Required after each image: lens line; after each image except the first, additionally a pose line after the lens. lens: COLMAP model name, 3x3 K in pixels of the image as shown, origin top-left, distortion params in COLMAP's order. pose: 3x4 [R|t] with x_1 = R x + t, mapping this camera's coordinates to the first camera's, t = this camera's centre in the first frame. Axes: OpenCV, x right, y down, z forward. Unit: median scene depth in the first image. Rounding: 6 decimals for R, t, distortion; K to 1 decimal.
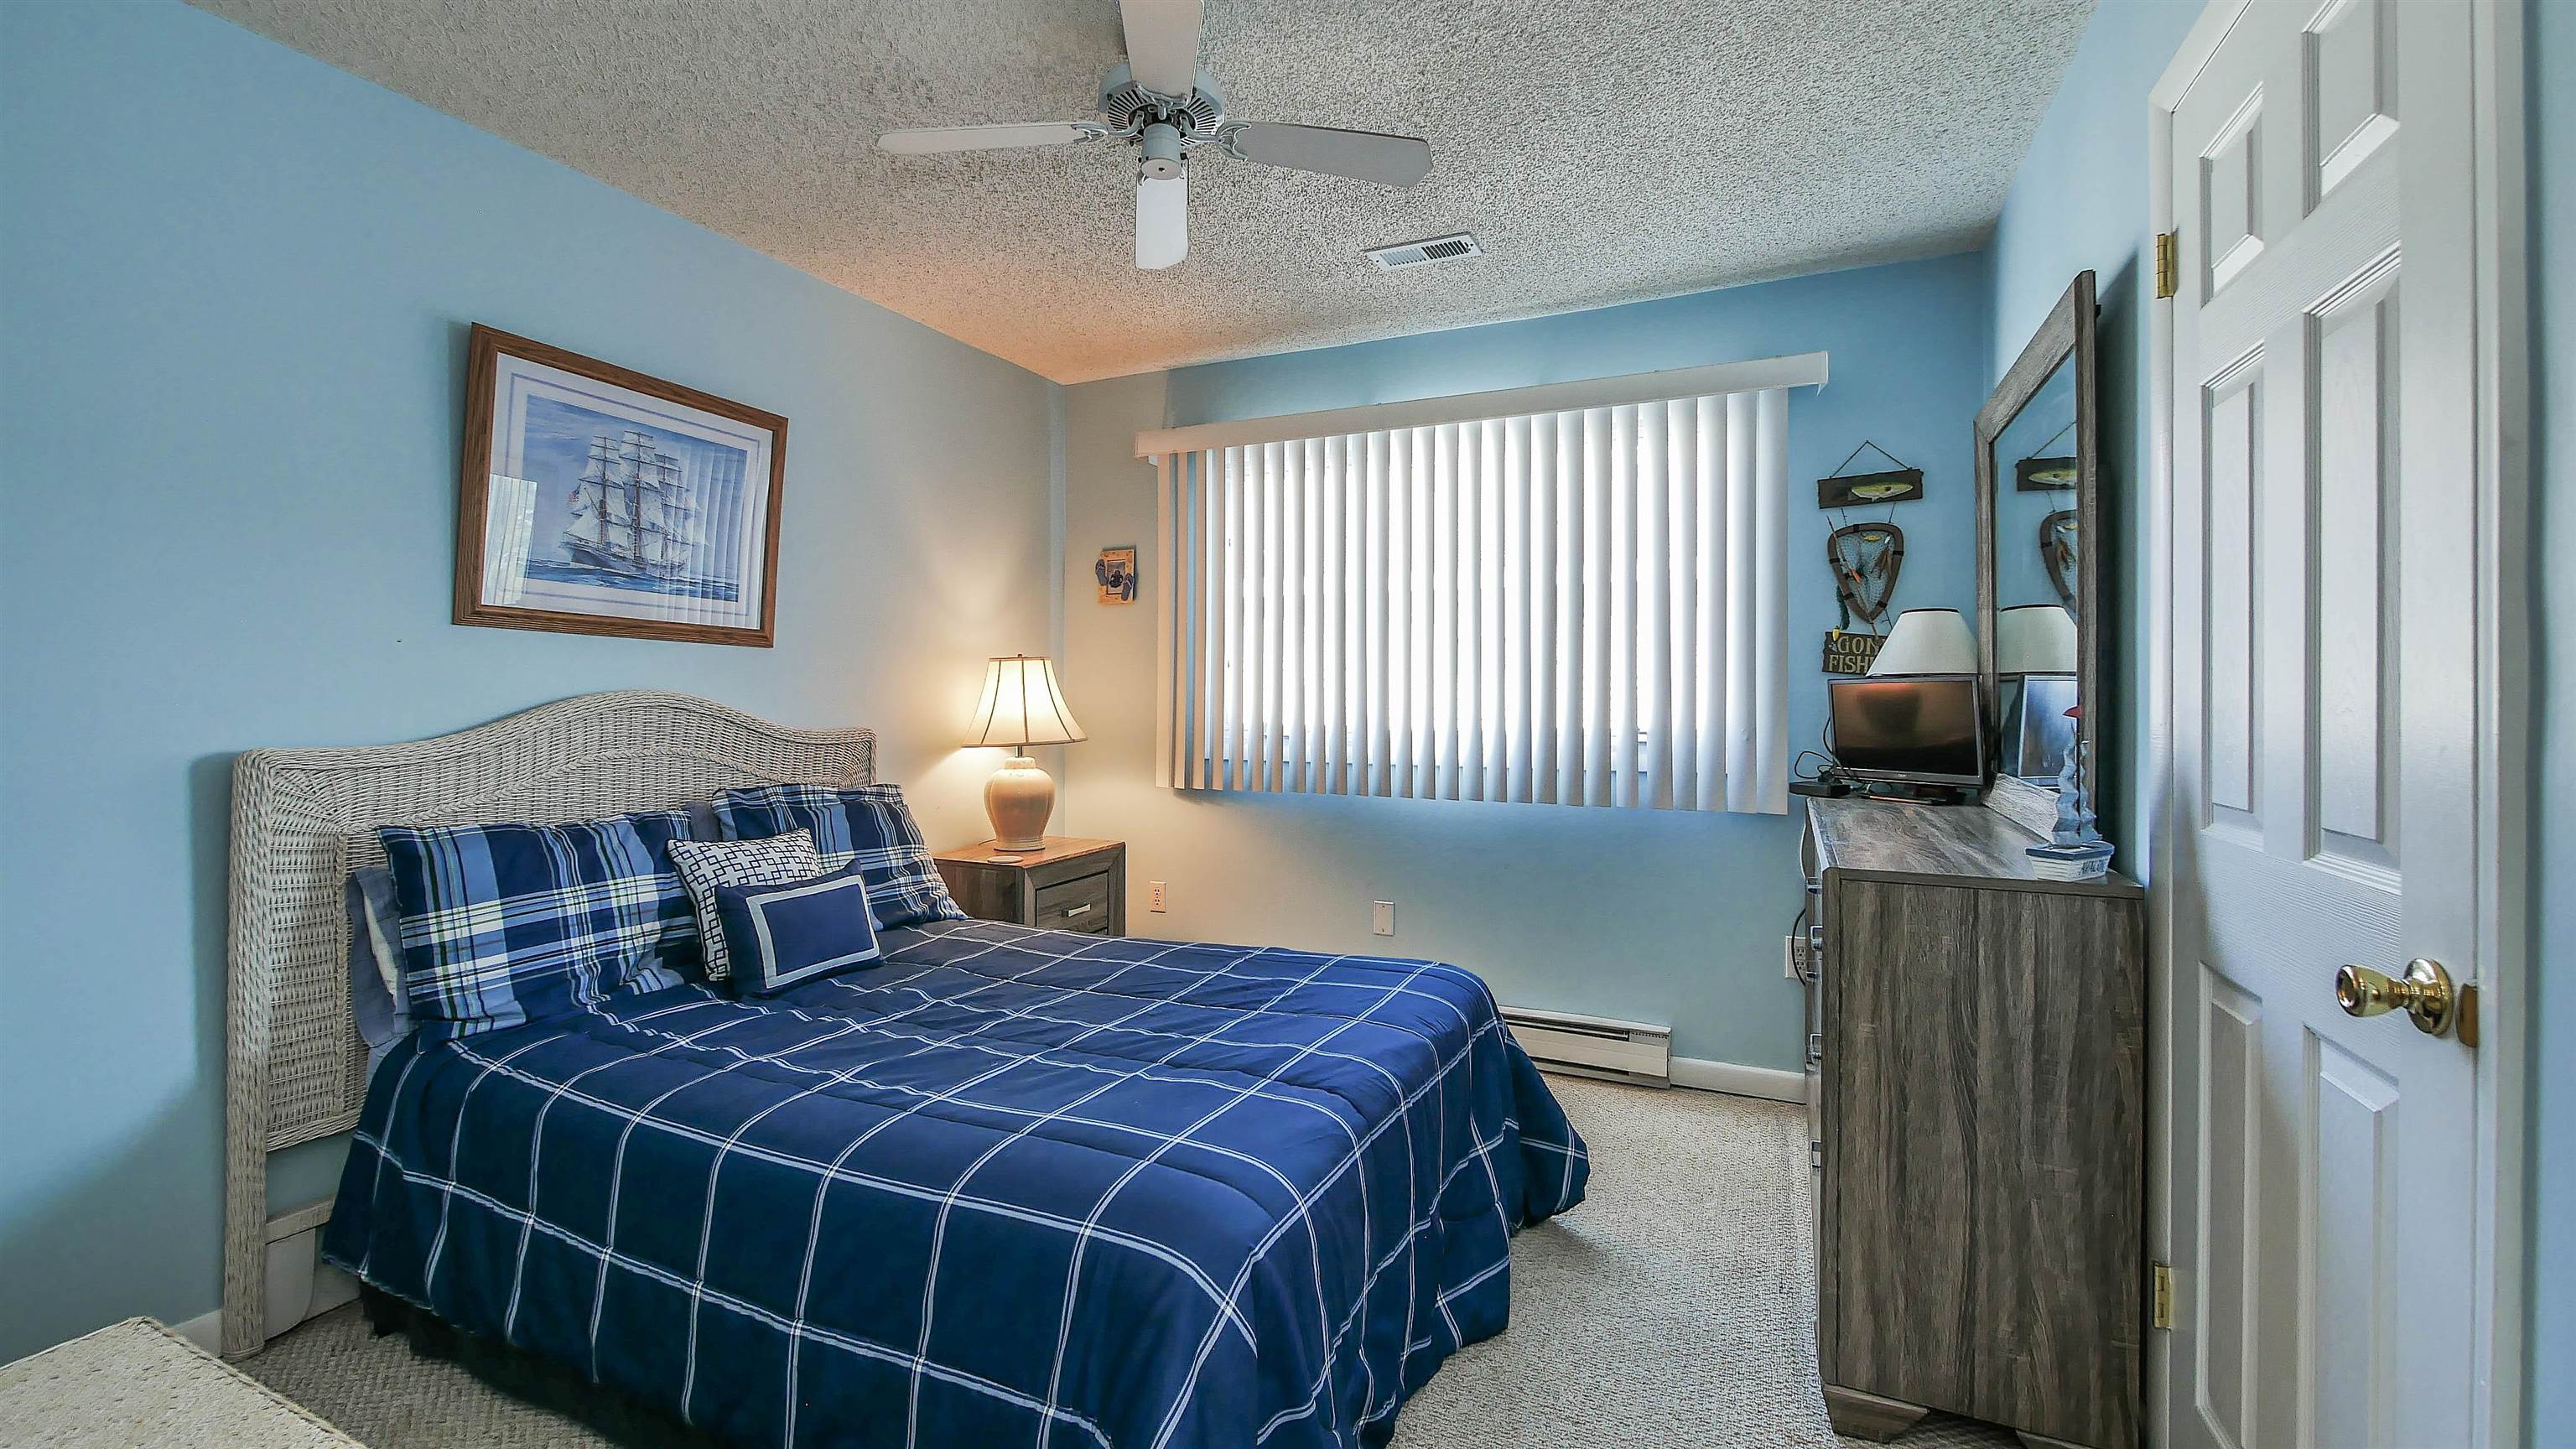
lens RADIAL K [[1062.7, 0, 1296.3], [0, 1062.7, 689.2], [0, 0, 1]] dist [-0.009039, 0.001533]
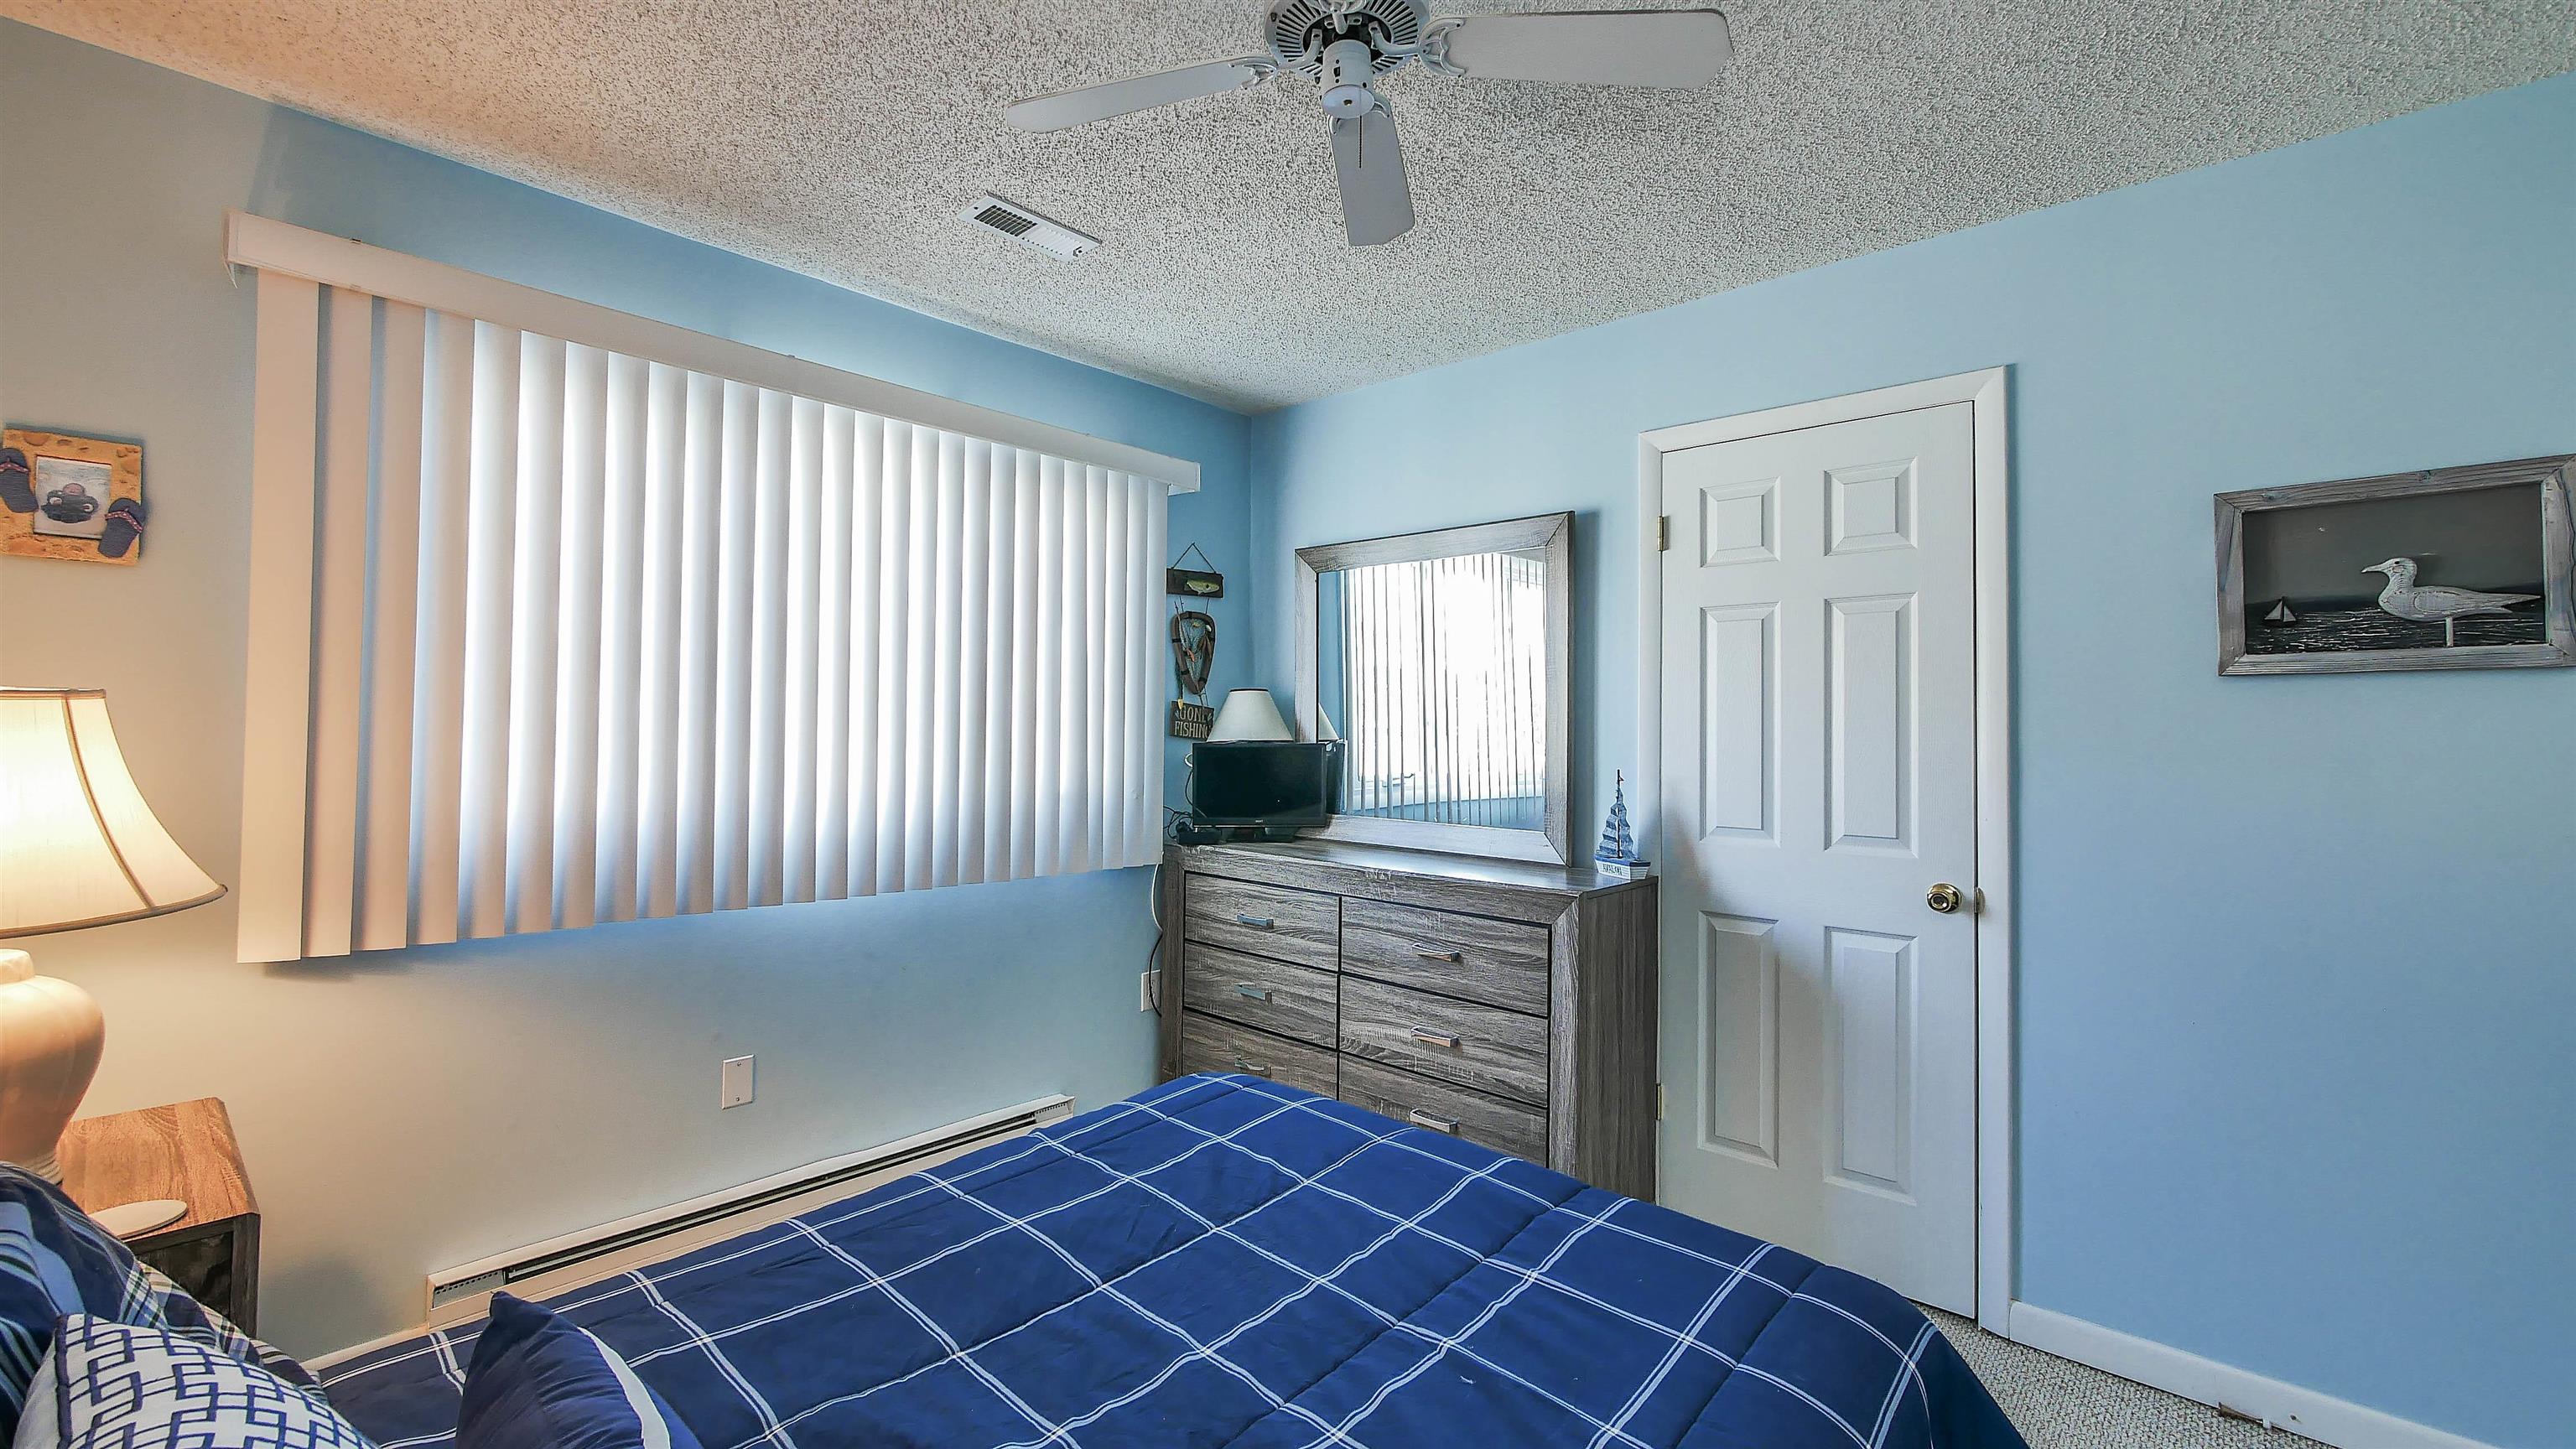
lens RADIAL K [[1062.7, 0, 1290.5], [0, 1062.7, 728.2], [0, 0, 1]] dist [-0.009039, 0.001533]
pose [[0.300854, 0.003936, 0.953662, -0.512811], [-0.014482, 0.999895, 0.000442, -0.024372], [-0.953560, -0.013944, 0.300879, 0.478981]]
